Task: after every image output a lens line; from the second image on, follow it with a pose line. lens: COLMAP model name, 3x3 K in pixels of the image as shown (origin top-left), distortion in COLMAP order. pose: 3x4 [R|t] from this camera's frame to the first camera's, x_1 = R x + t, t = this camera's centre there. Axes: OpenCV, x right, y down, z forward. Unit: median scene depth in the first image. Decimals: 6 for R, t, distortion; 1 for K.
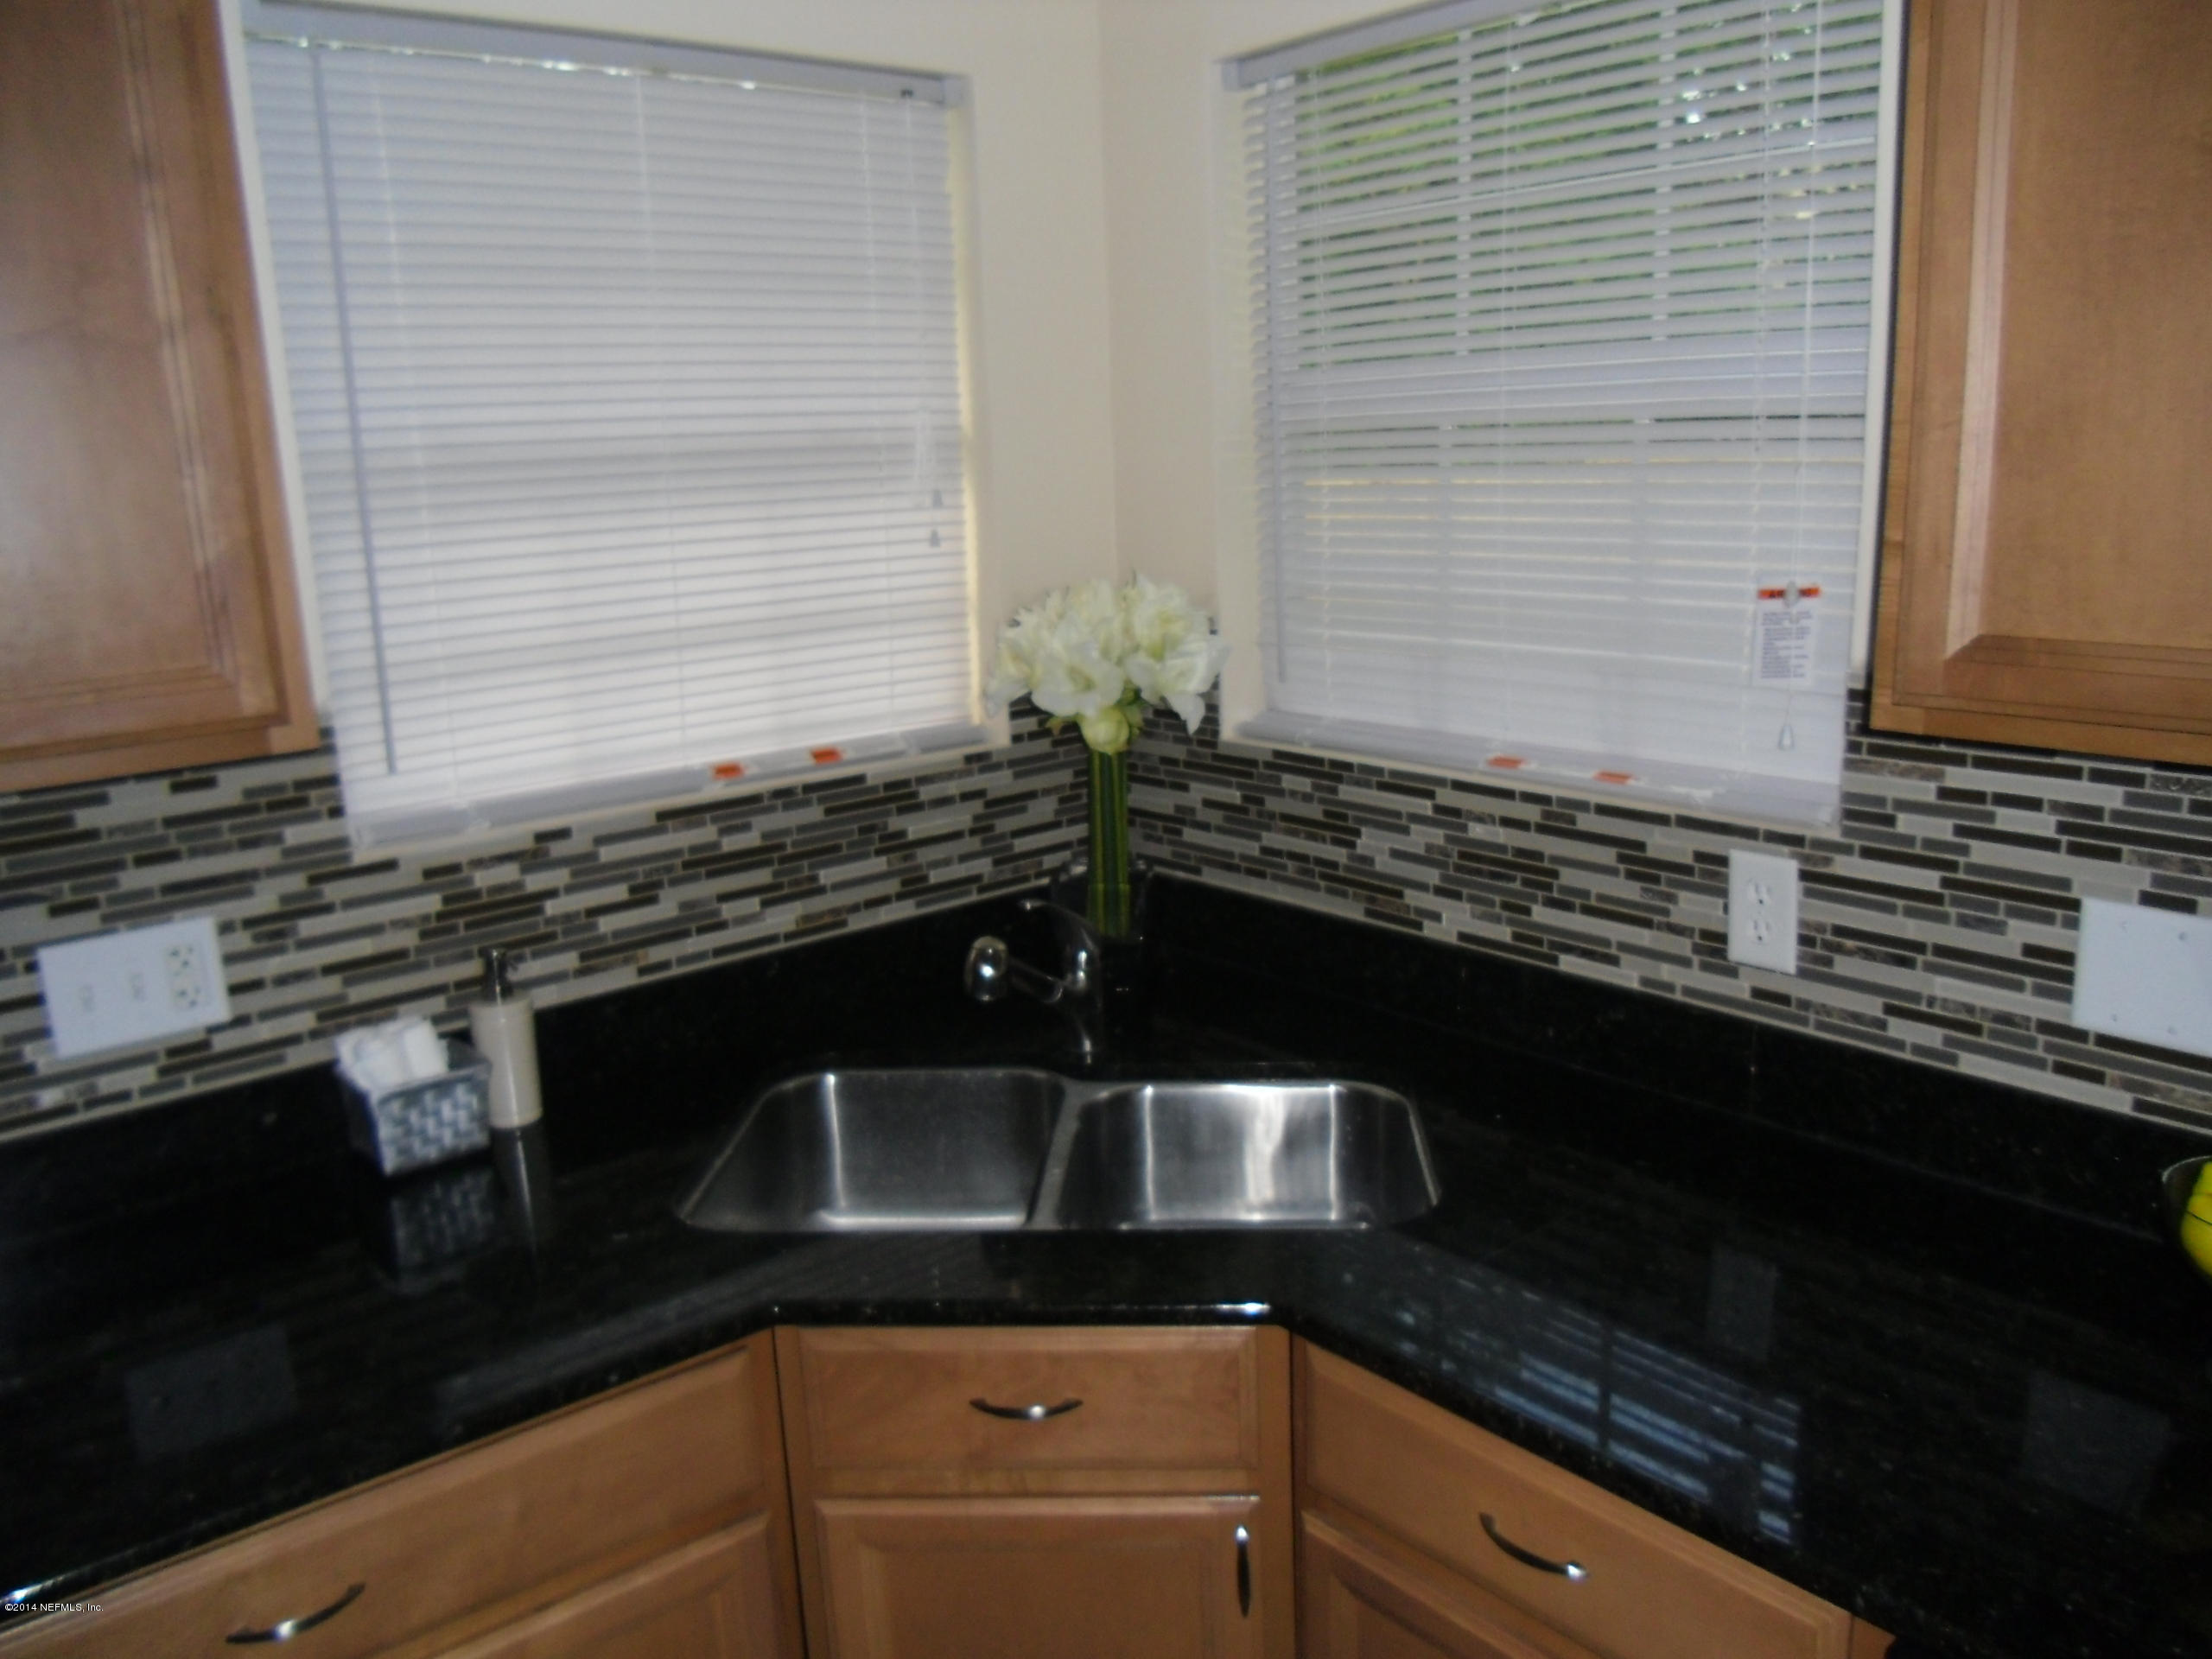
lens RADIAL K [[1683.3, 0, 1056.7], [0, 1683.3, 803.9], [0, 0, 1]] dist [-0.027399, 0.000767]
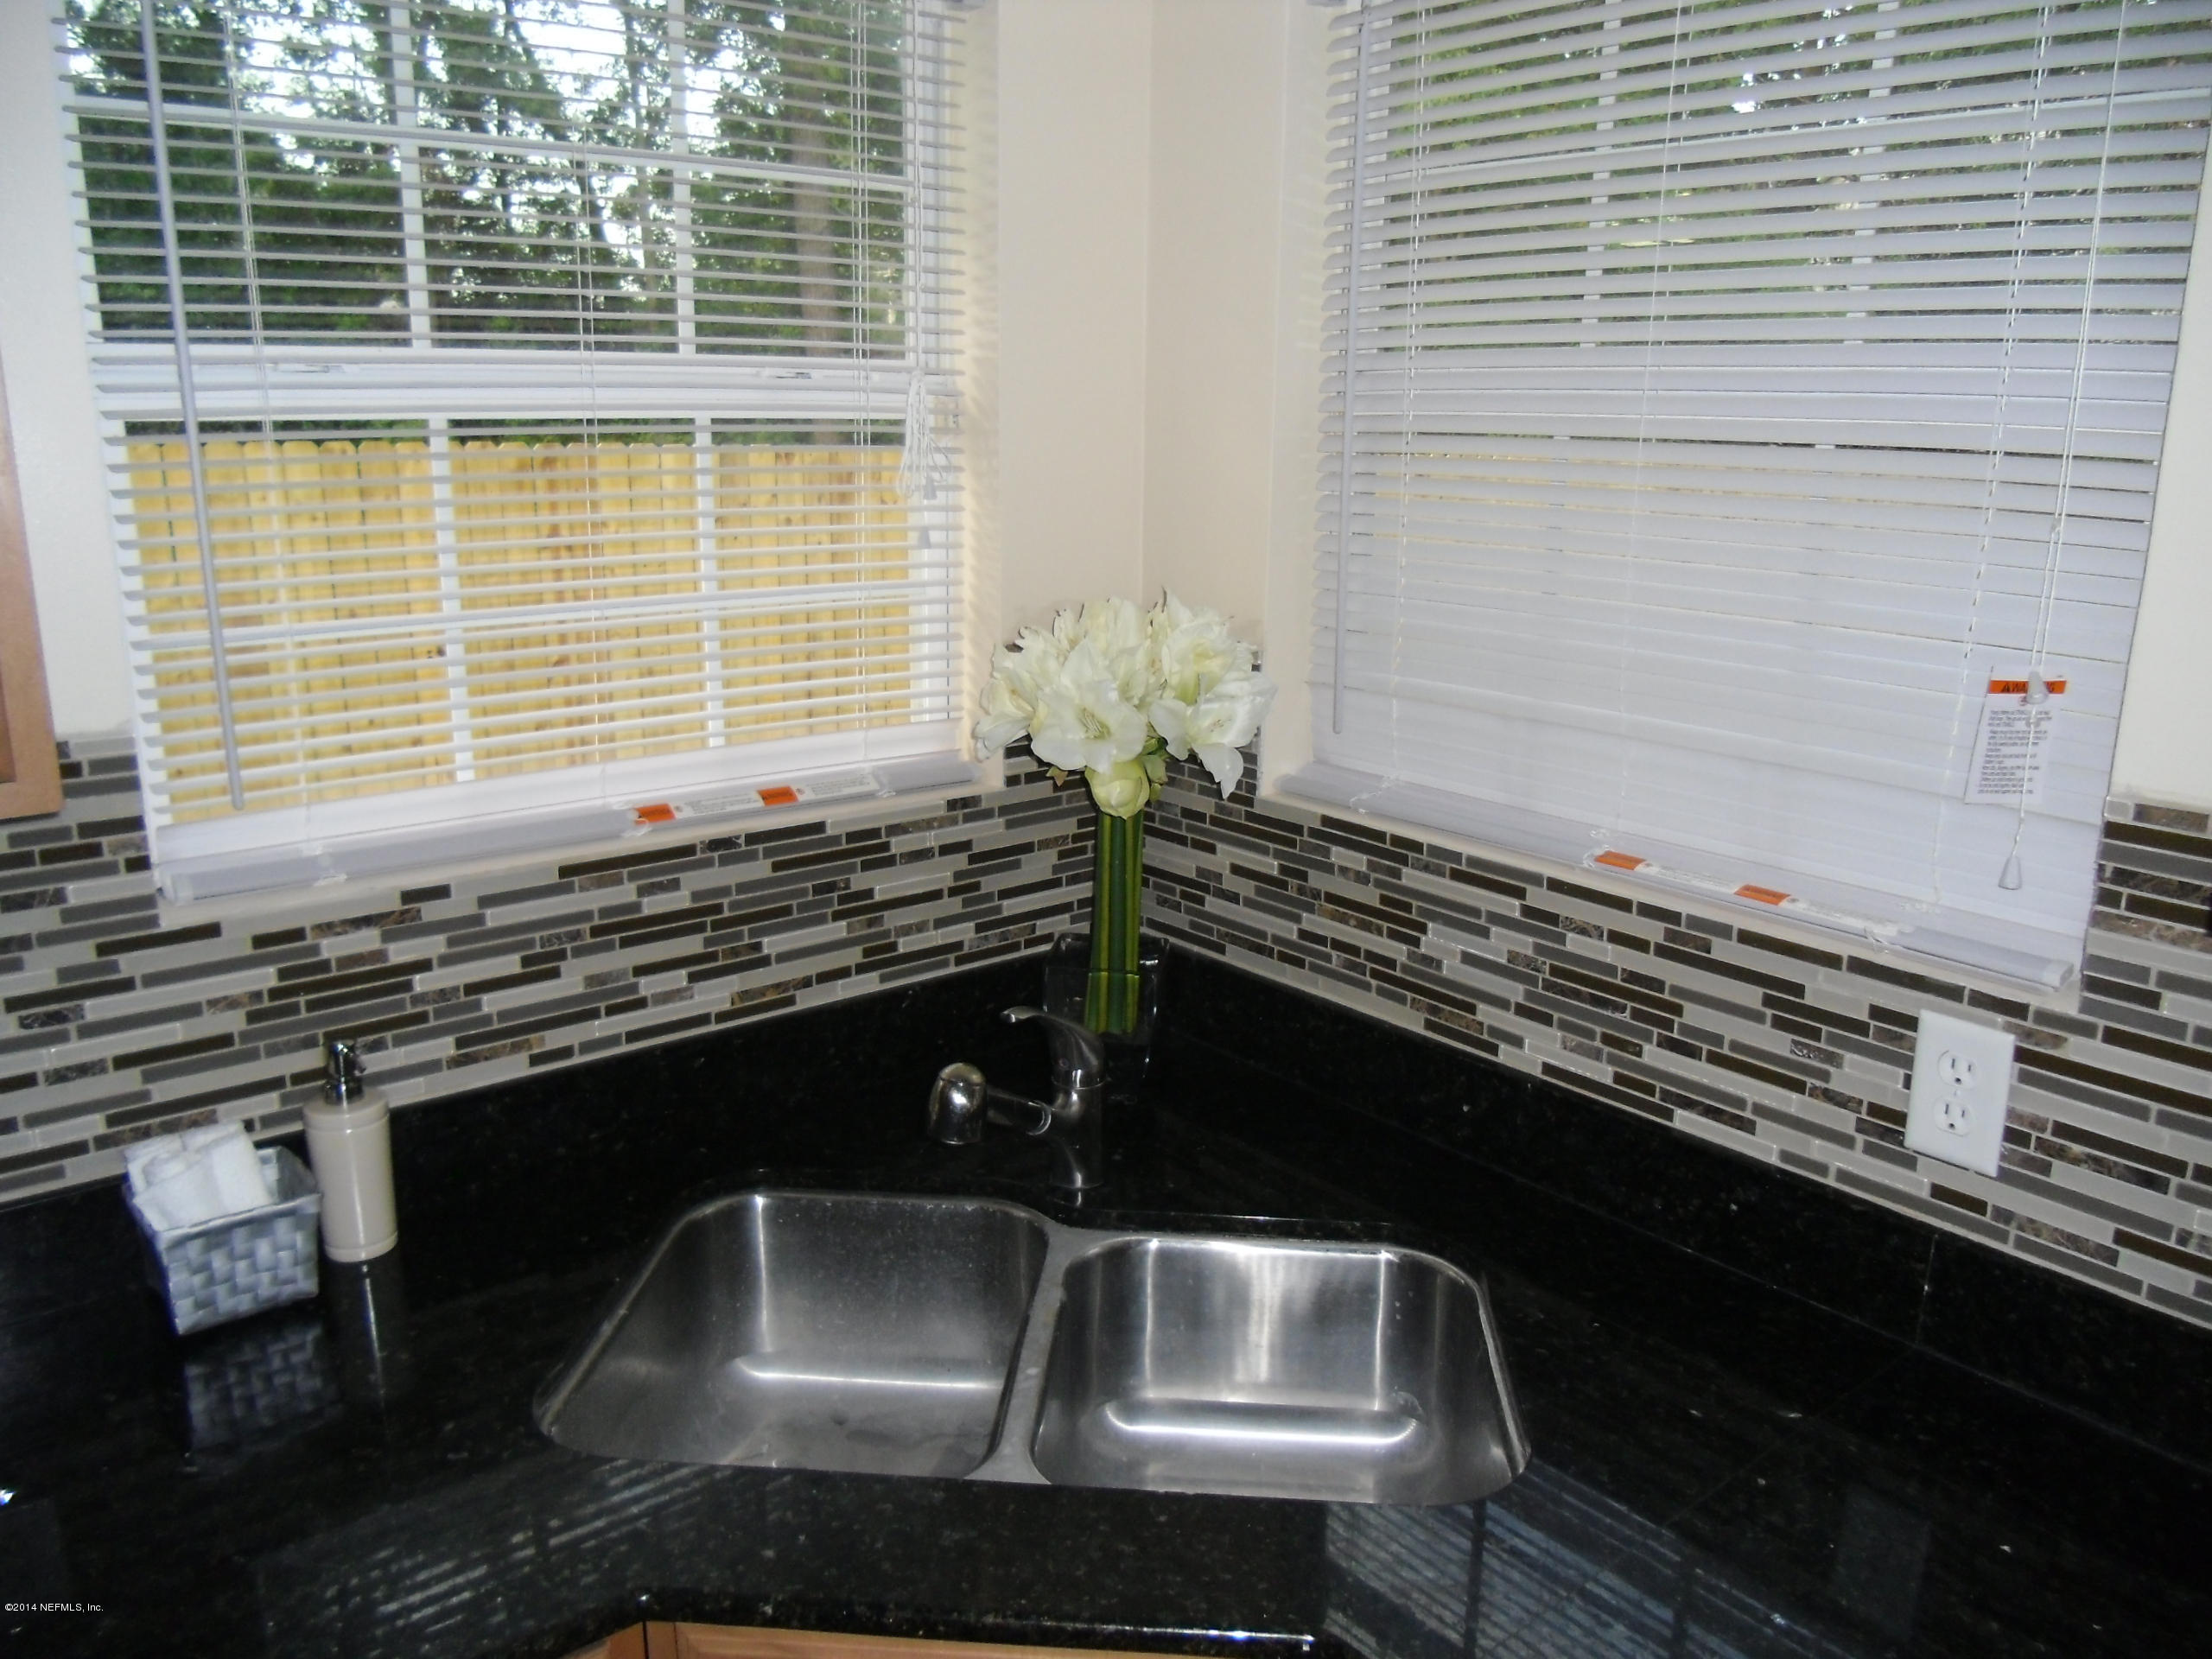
lens RADIAL K [[1691.0, 0, 1066.8], [0, 1691.0, 823.5], [0, 0, 1]] dist [-0.048101, 0.003557]
pose [[0.998795, 0.048434, 0.007944, -0.002643], [-0.048655, 0.998350, 0.030484, -0.051866], [-0.006454, -0.030834, 0.999504, 0.191359]]
